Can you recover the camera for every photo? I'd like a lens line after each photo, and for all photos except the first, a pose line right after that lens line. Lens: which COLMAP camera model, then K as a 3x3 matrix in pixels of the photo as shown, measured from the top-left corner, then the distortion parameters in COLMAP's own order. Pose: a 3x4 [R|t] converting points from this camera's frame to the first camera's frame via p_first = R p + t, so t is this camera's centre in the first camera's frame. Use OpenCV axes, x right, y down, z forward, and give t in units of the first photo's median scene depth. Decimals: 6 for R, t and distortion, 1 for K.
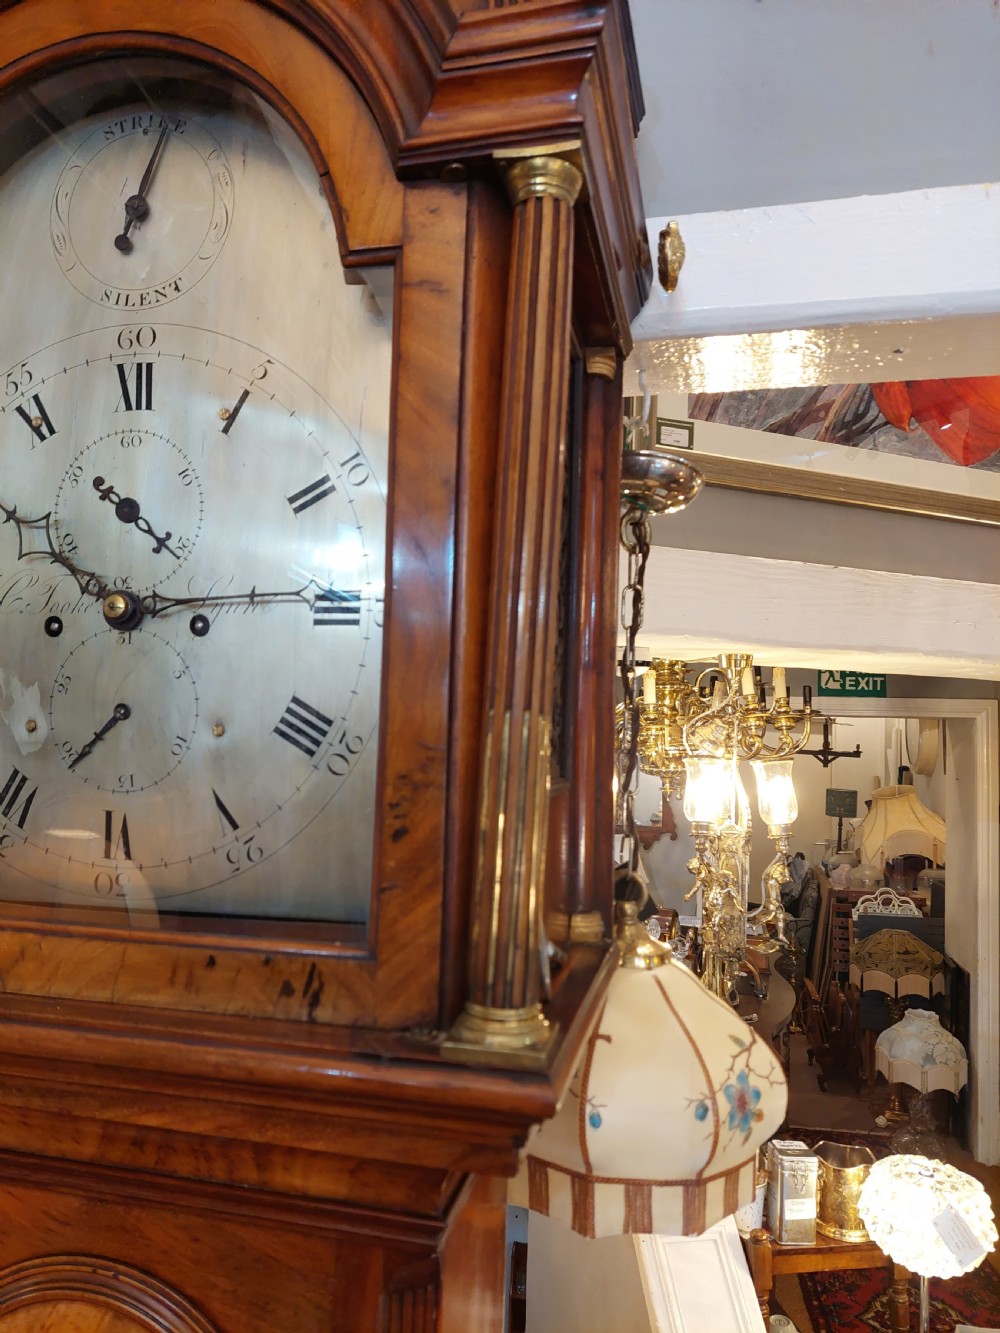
lens RADIAL K [[946.6, 0, 488.4], [0, 946.6, 691.9], [0, 0, 1]] dist [0.072995, -0.089452]
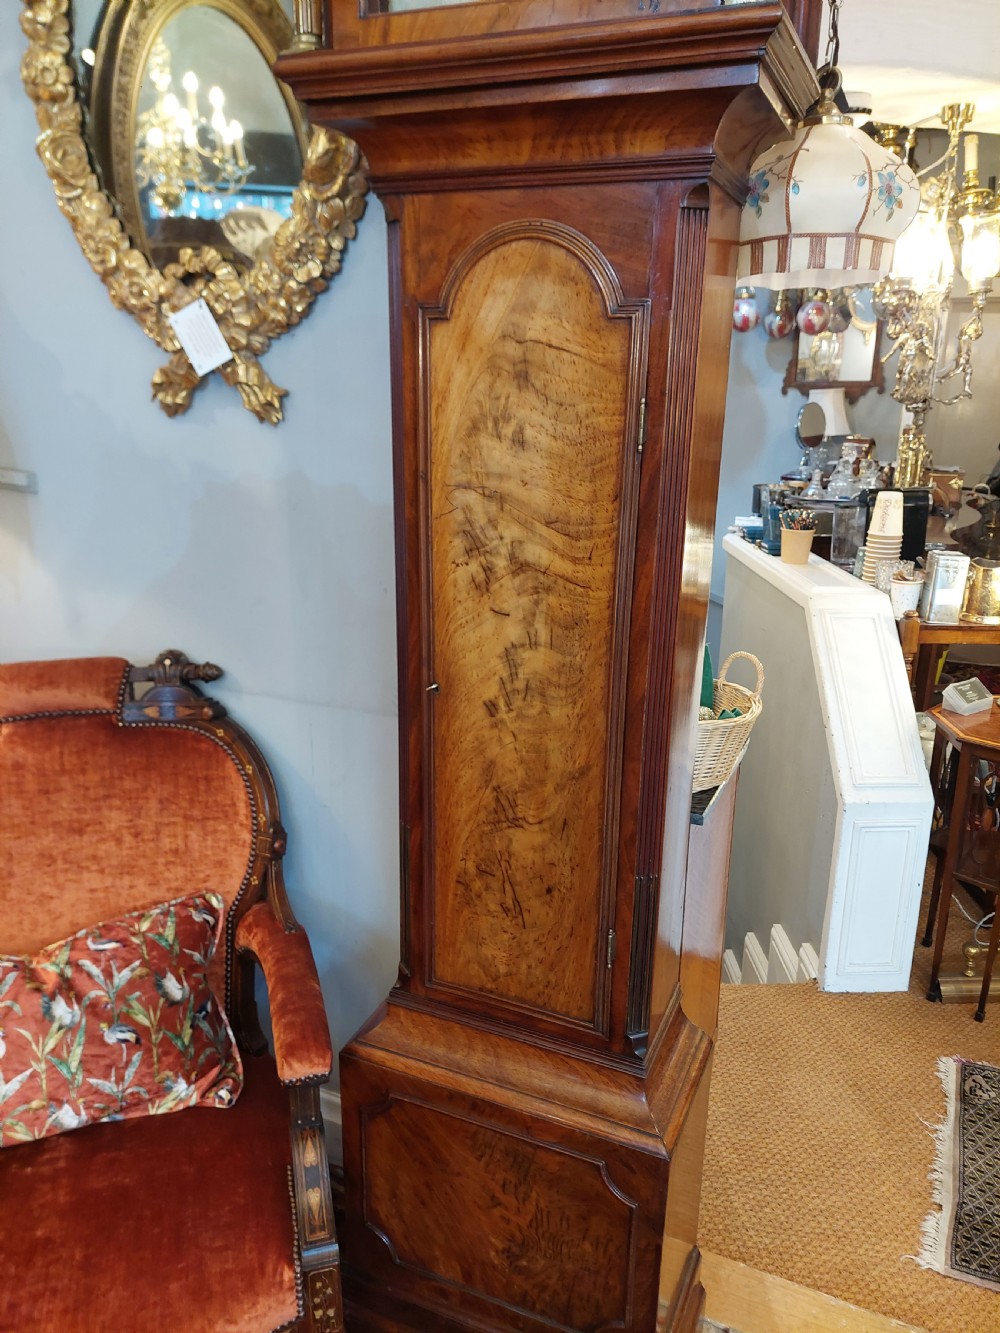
lens RADIAL K [[959.1, 0, 510.2], [0, 959.1, 682.8], [0, 0, 1]] dist [0.036867, -0.044112]
pose [[0.984796, 0.036503, -0.169834, -0.077093], [0.023325, 0.941032, 0.337514, 0.815385], [0.172139, -0.336344, 0.925873, -1.157743]]
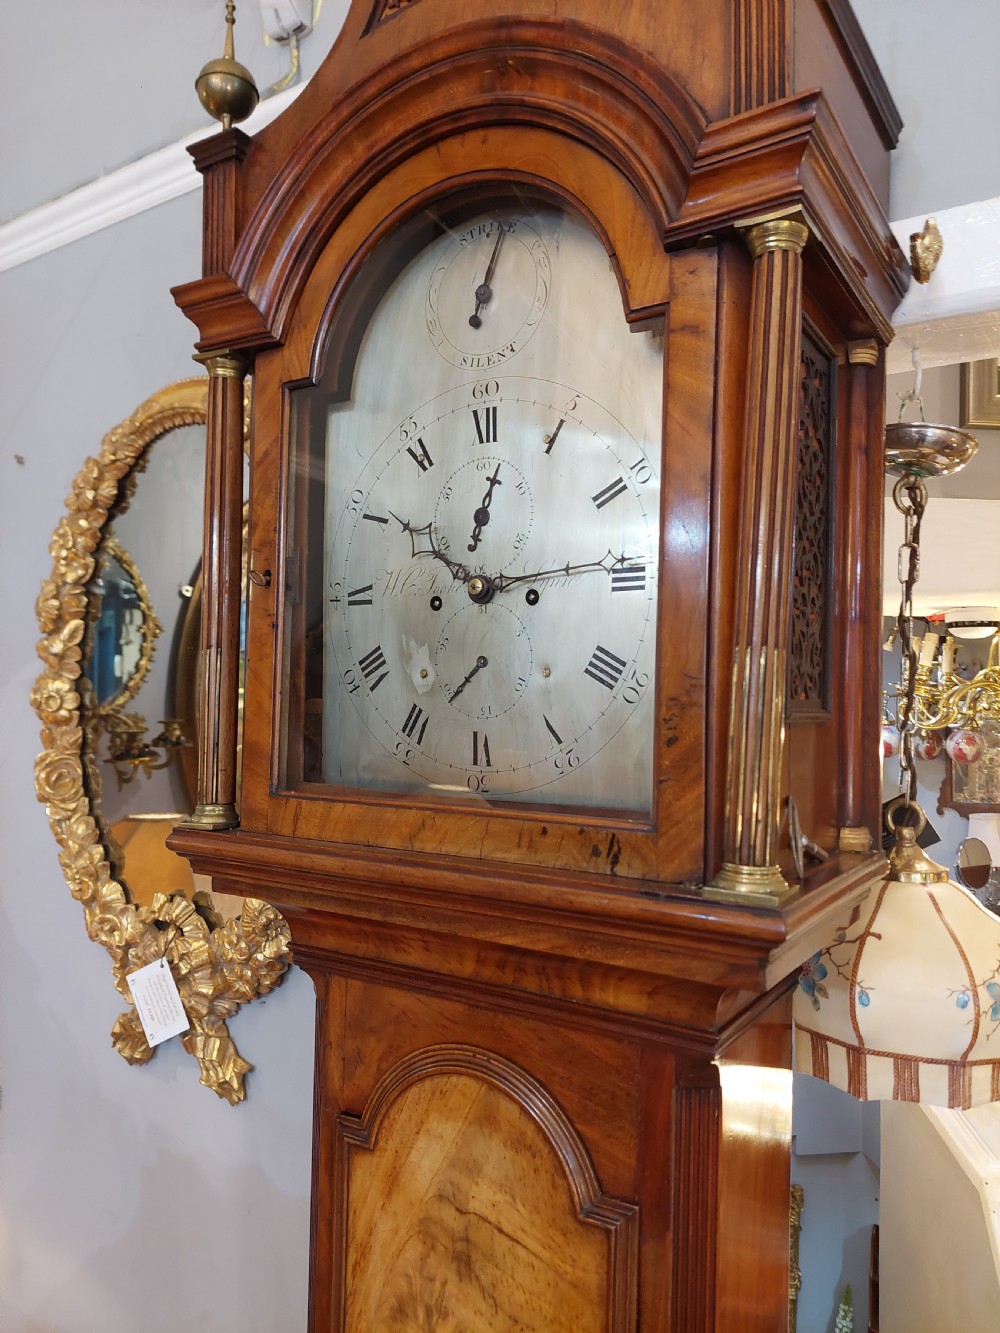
lens RADIAL K [[954.1, 0, 520.3], [0, 954.1, 690.4], [0, 0, 1]] dist [0.077086, -0.100876]
pose [[0.946143, -0.017821, -0.323258, 0.122955], [0.024169, 0.999586, 0.015633, 0.043237], [0.322845, -0.022603, 0.946182, -0.310399]]
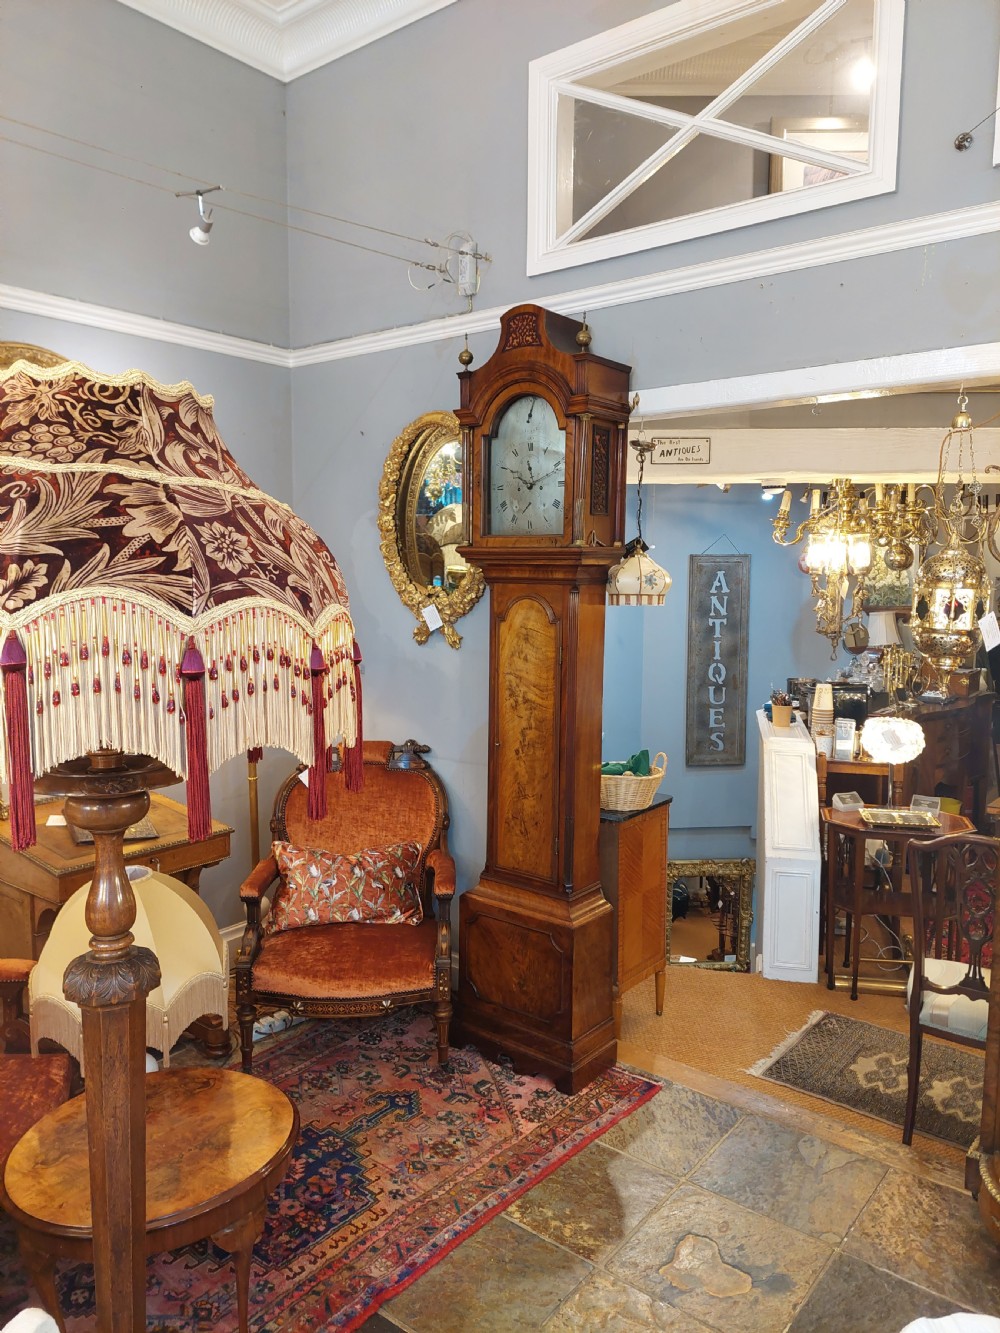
lens RADIAL K [[962.5, 0, 500.1], [0, 962.5, 684.2], [0, 0, 1]] dist [0.079195, -0.001375]
pose [[0.908877, 0.027069, -0.416185, 2.053032], [0.036291, 0.988973, 0.143577, 0.273834], [0.415482, -0.145598, 0.897873, -4.808474]]
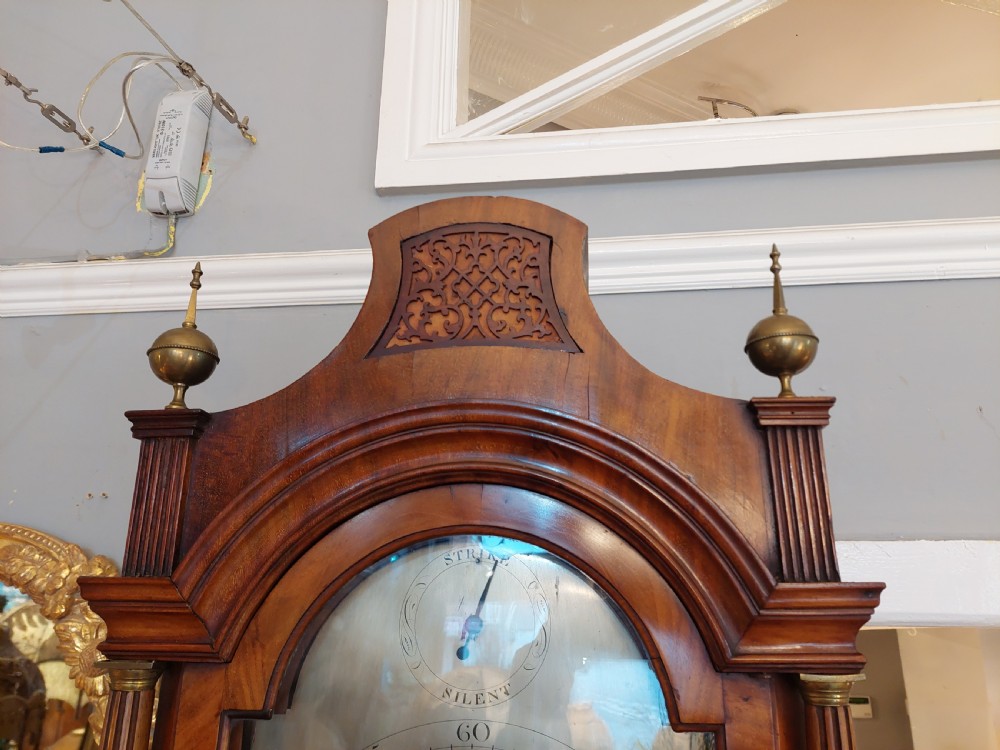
lens RADIAL K [[710.1, 0, 500.0], [0, 710.1, 375.0], [0, 0, 1]] dist [0.072995, -0.089452]
pose [[0.992286, 0.019649, 0.122399, -0.478865], [0.010913, 0.969679, -0.244137, -0.623633], [-0.123485, 0.243589, 0.961985, -0.049778]]
